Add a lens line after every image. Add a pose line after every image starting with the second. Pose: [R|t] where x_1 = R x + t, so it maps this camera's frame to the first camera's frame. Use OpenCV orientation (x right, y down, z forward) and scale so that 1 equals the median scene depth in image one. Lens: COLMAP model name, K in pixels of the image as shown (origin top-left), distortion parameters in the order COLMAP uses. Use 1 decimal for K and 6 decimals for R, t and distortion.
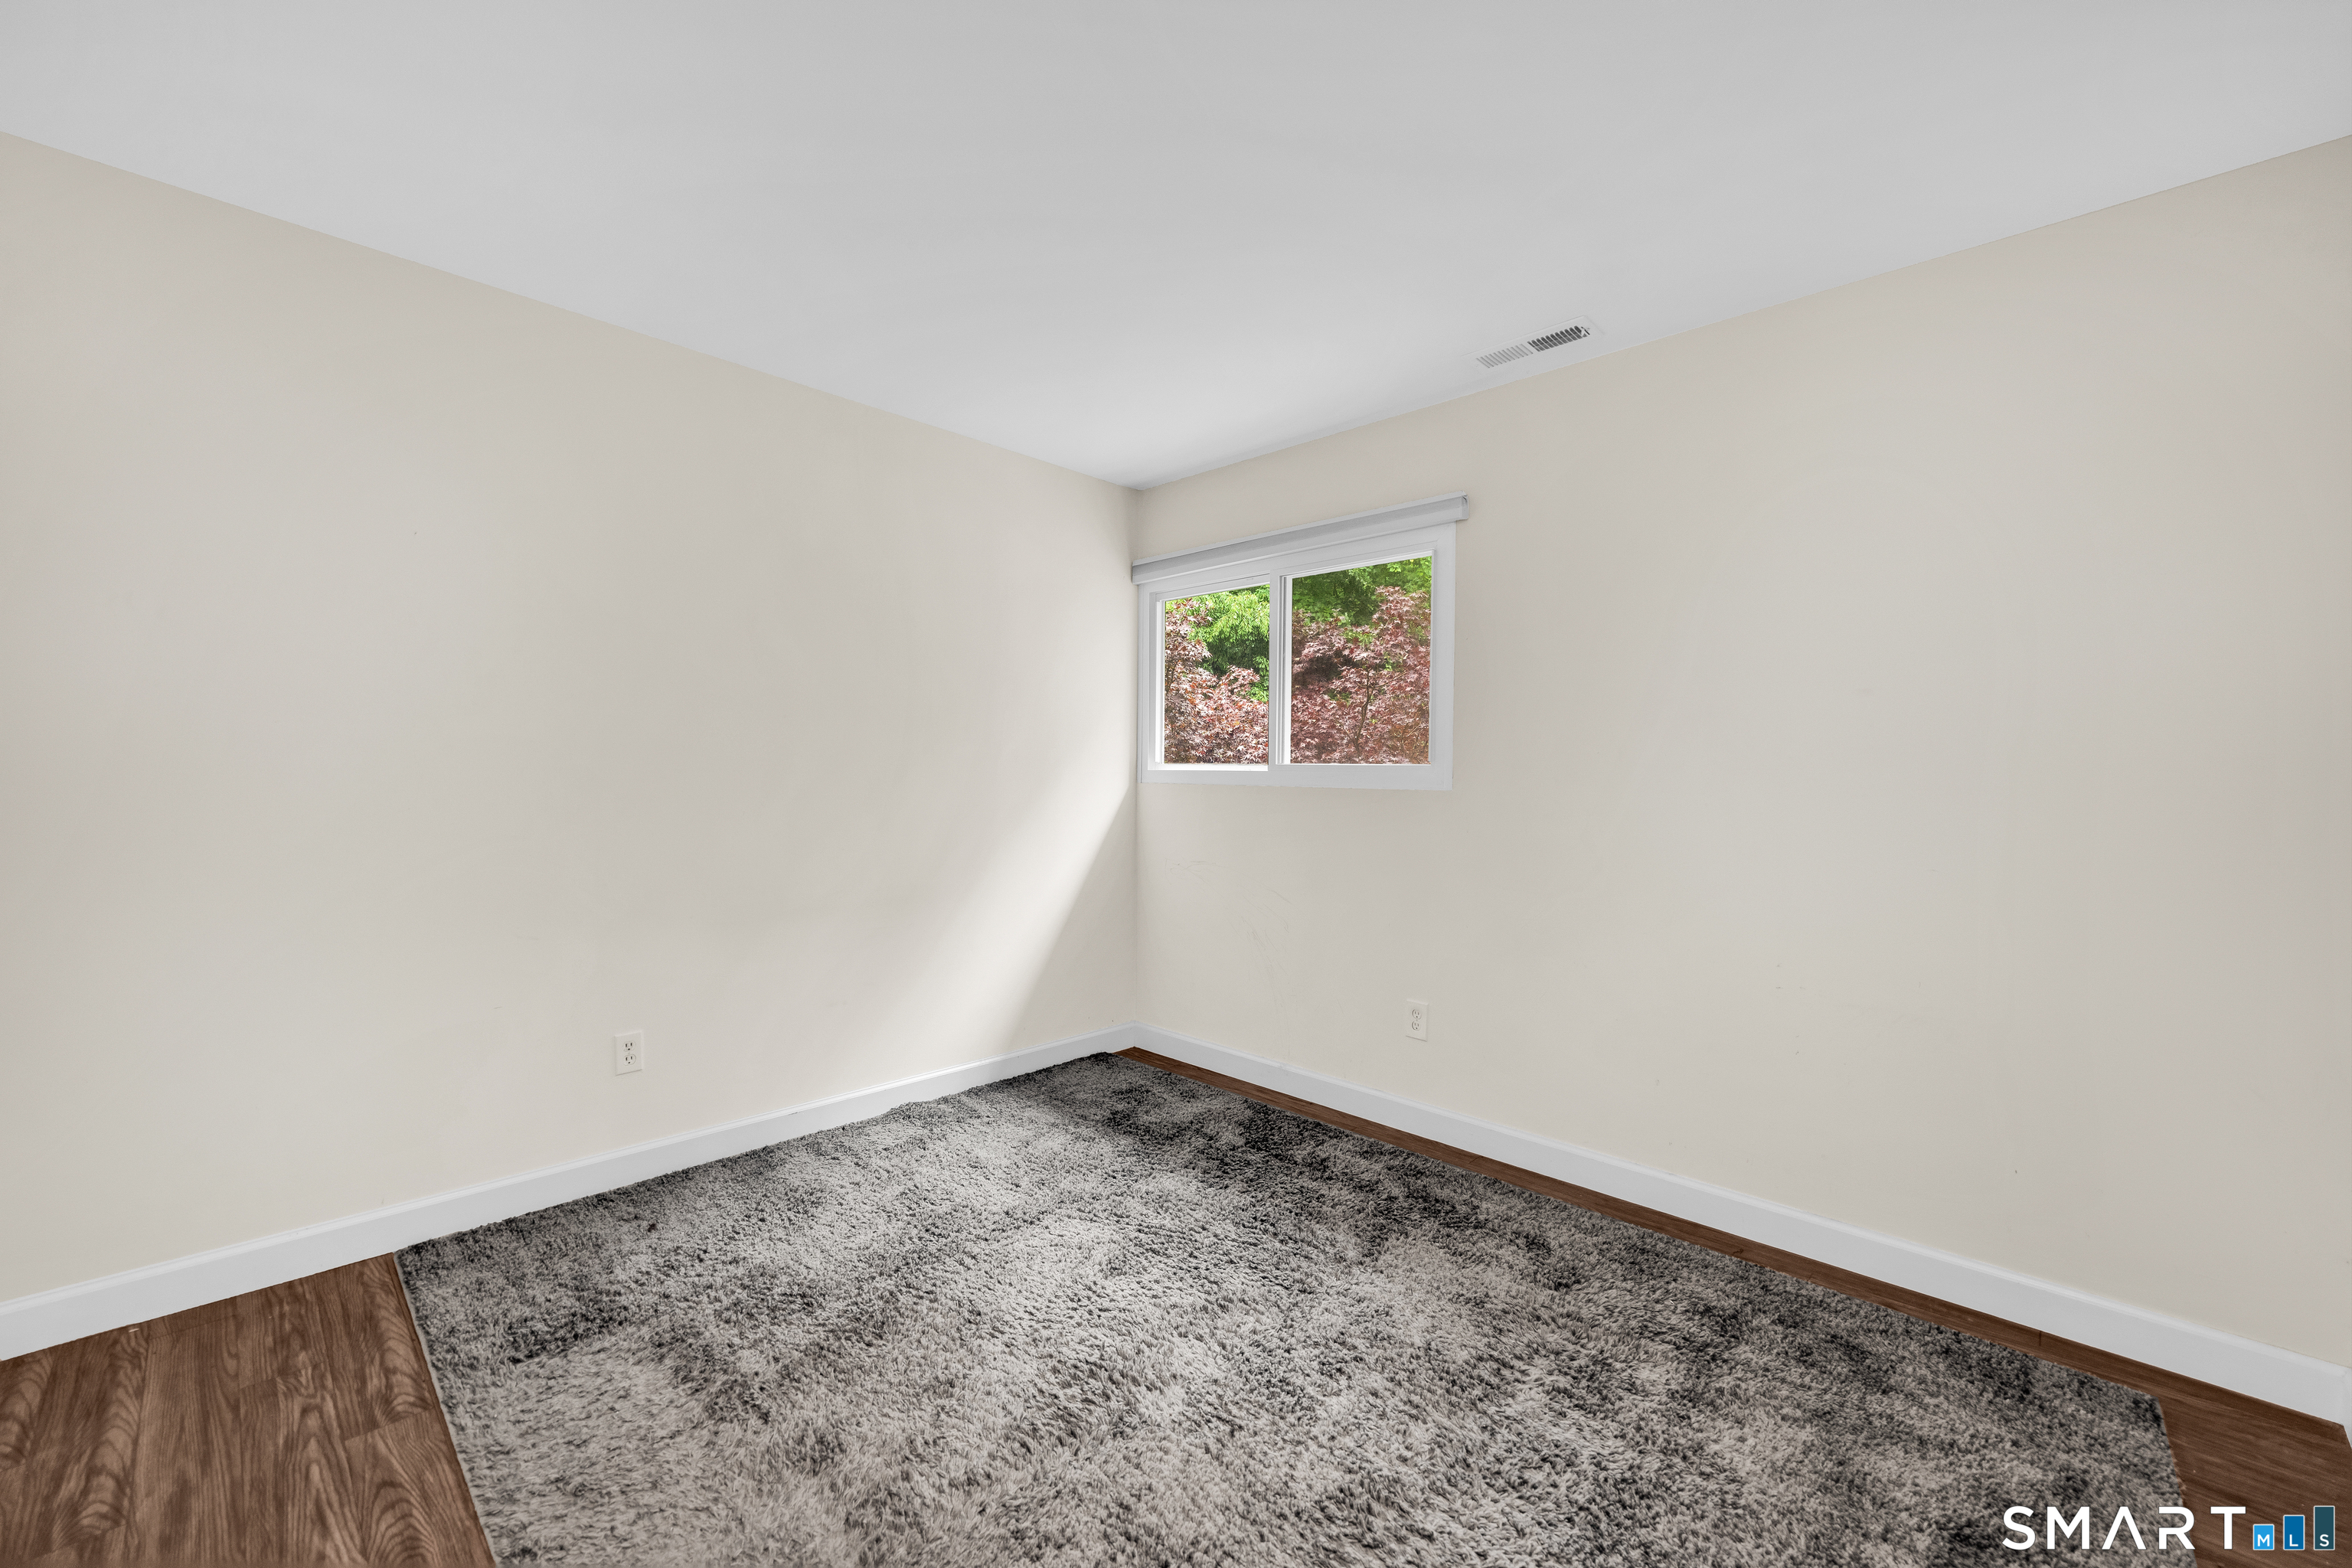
lens RADIAL K [[957.6, 0, 1172.6], [0, 957.6, 774.8], [0, 0, 1]] dist [-0.001099, -0.000168]
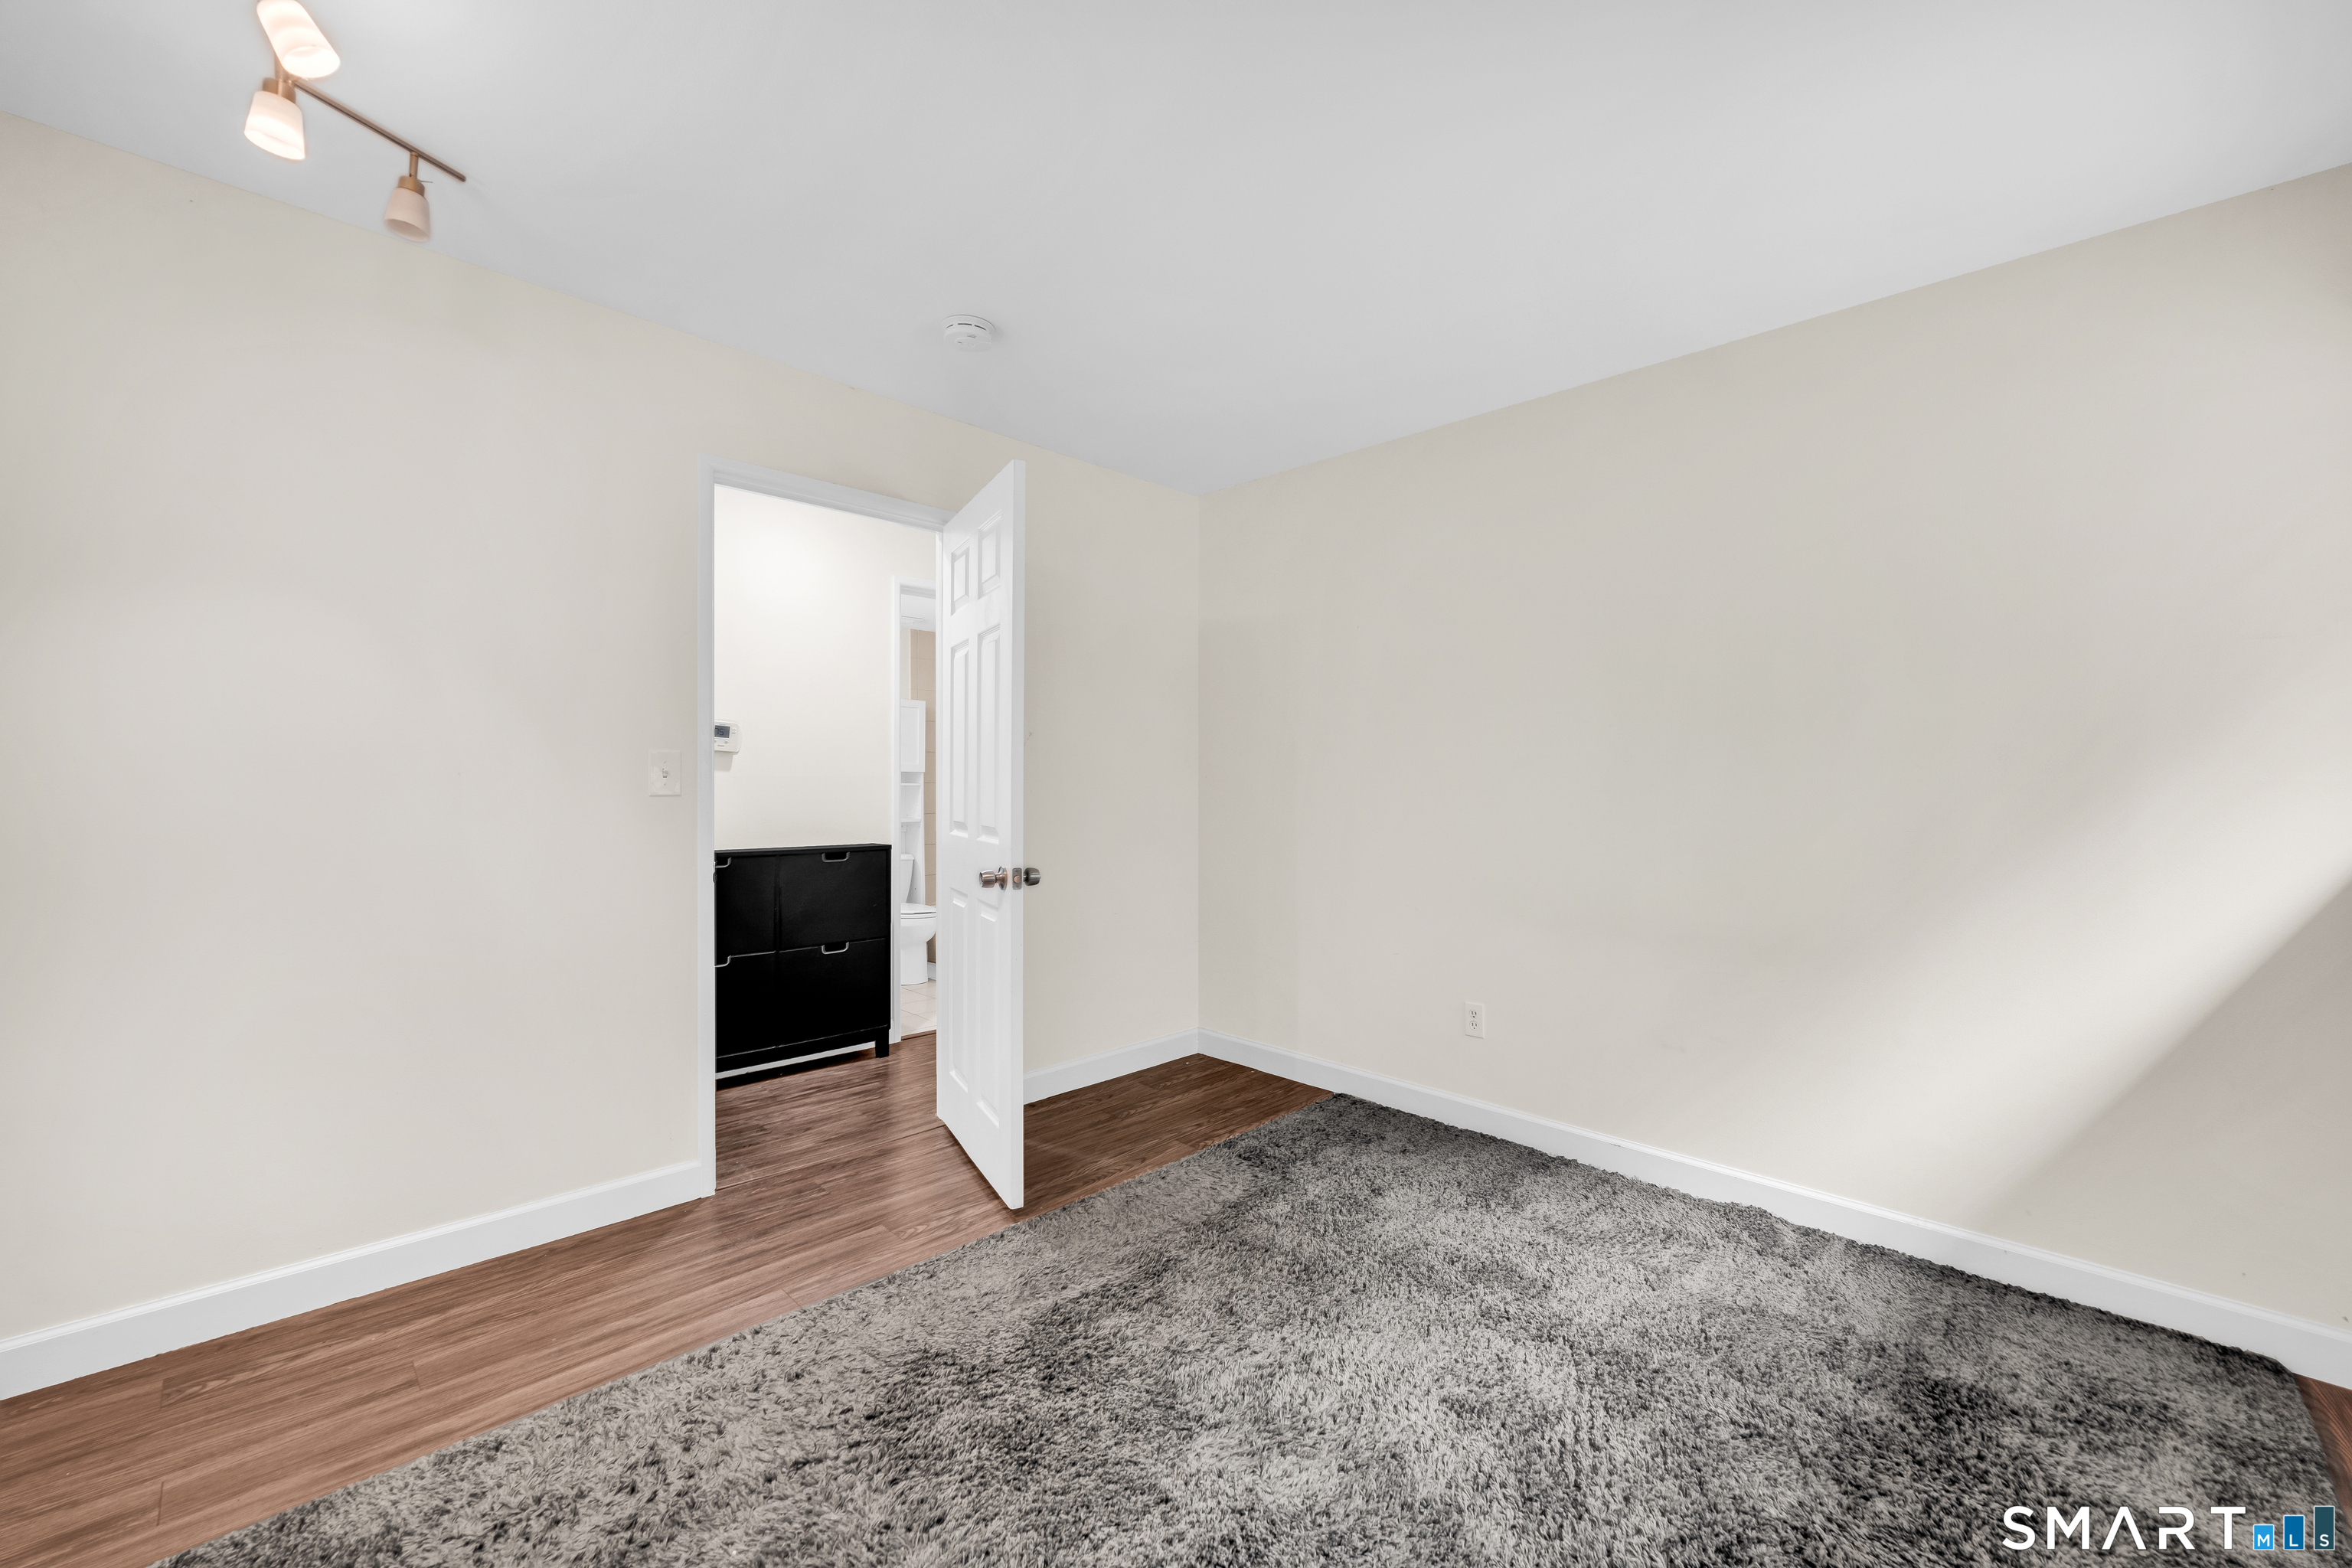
lens RADIAL K [[957.6, 0, 1172.6], [0, 957.6, 774.8], [0, 0, 1]] dist [-0.001099, -0.000168]
pose [[-0.041871, -0.015380, -0.999005, 0.614936], [-0.007212, 0.999860, -0.015091, 0.006803], [0.999097, 0.006573, -0.041976, 0.648792]]
